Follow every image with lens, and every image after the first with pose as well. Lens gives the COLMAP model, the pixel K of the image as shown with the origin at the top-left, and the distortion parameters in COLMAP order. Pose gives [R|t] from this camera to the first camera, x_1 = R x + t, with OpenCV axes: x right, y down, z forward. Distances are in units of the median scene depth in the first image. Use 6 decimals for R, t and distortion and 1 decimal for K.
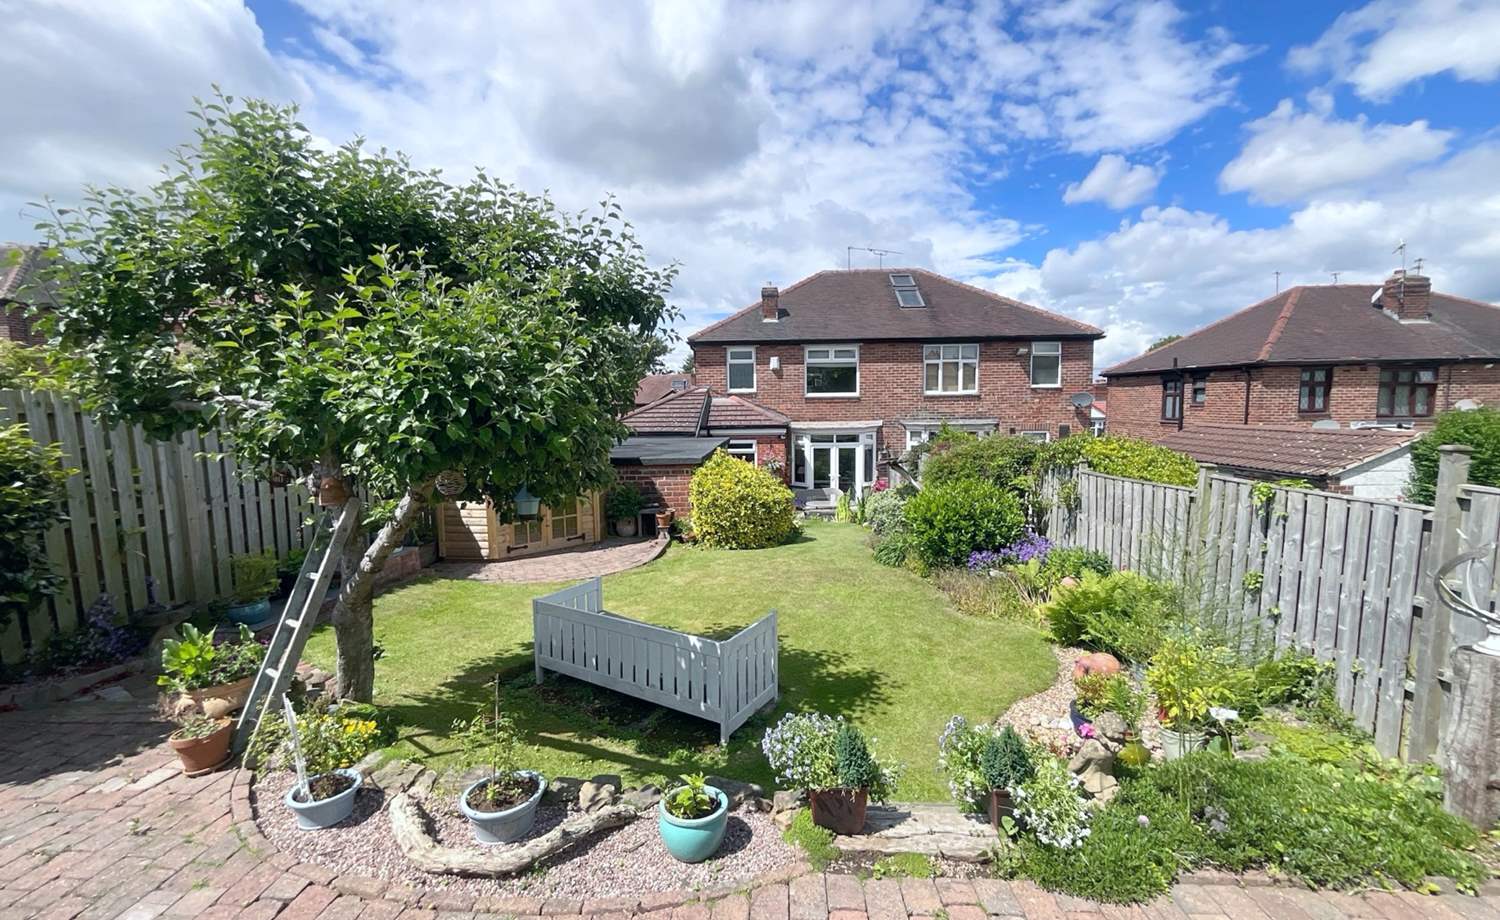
lens RADIAL K [[605.4, 0, 750.0], [0, 605.4, 460.0], [0, 0, 1]] dist [-0.003050, -0.000253]
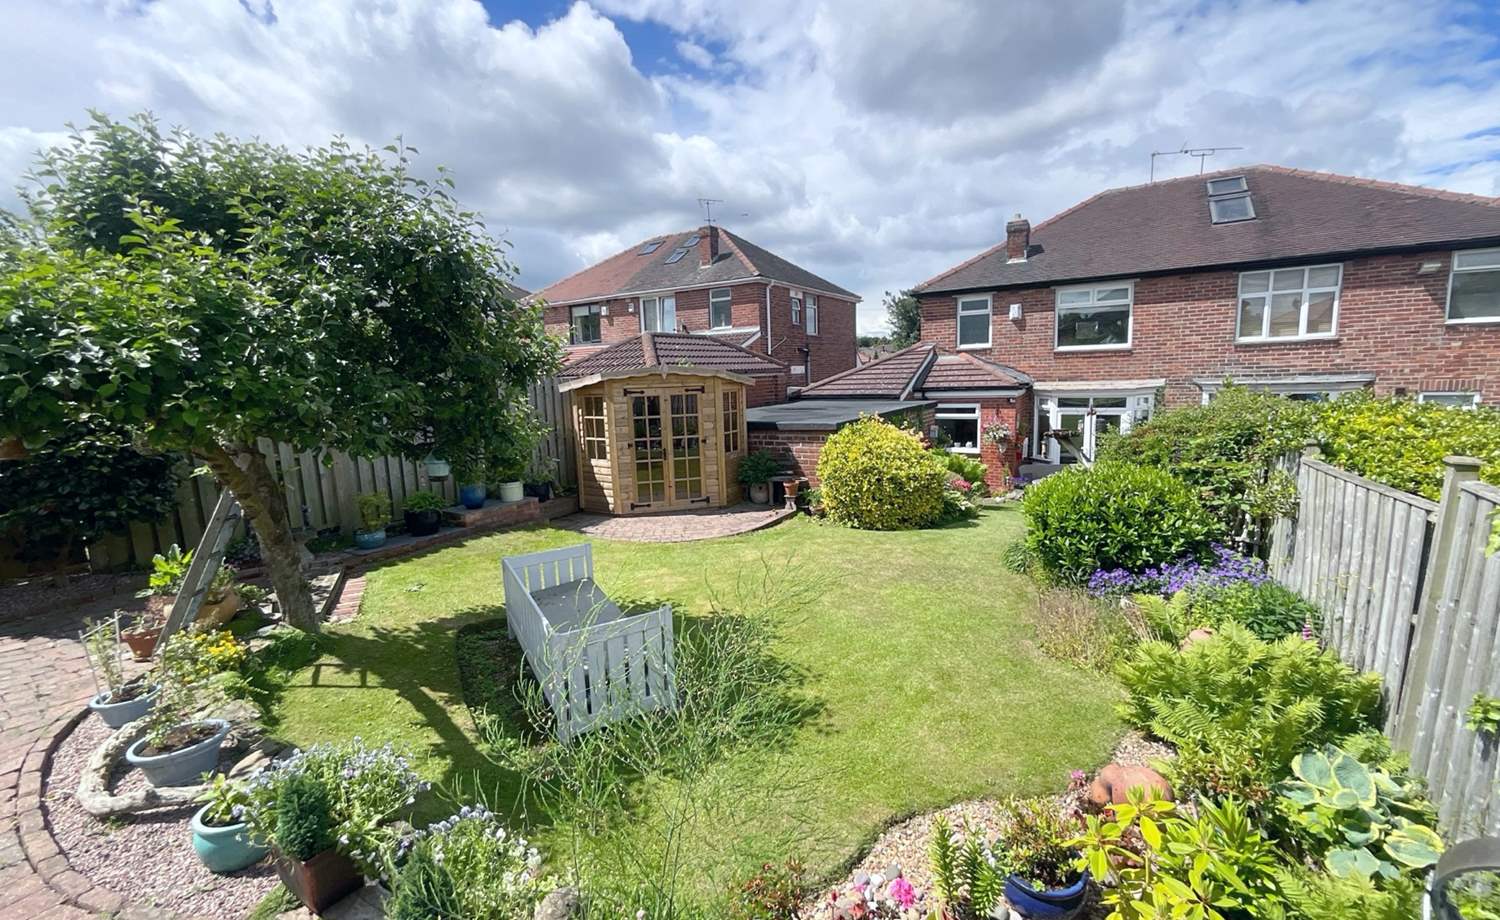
lens RADIAL K [[605.4, 0, 750.0], [0, 605.4, 460.0], [0, 0, 1]] dist [-0.003050, -0.000253]
pose [[0.877473, 0.049629, -0.477051, 0.150227], [-0.020004, 0.997554, 0.066984, -0.004575], [0.479208, -0.049233, 0.876319, 0.090959]]
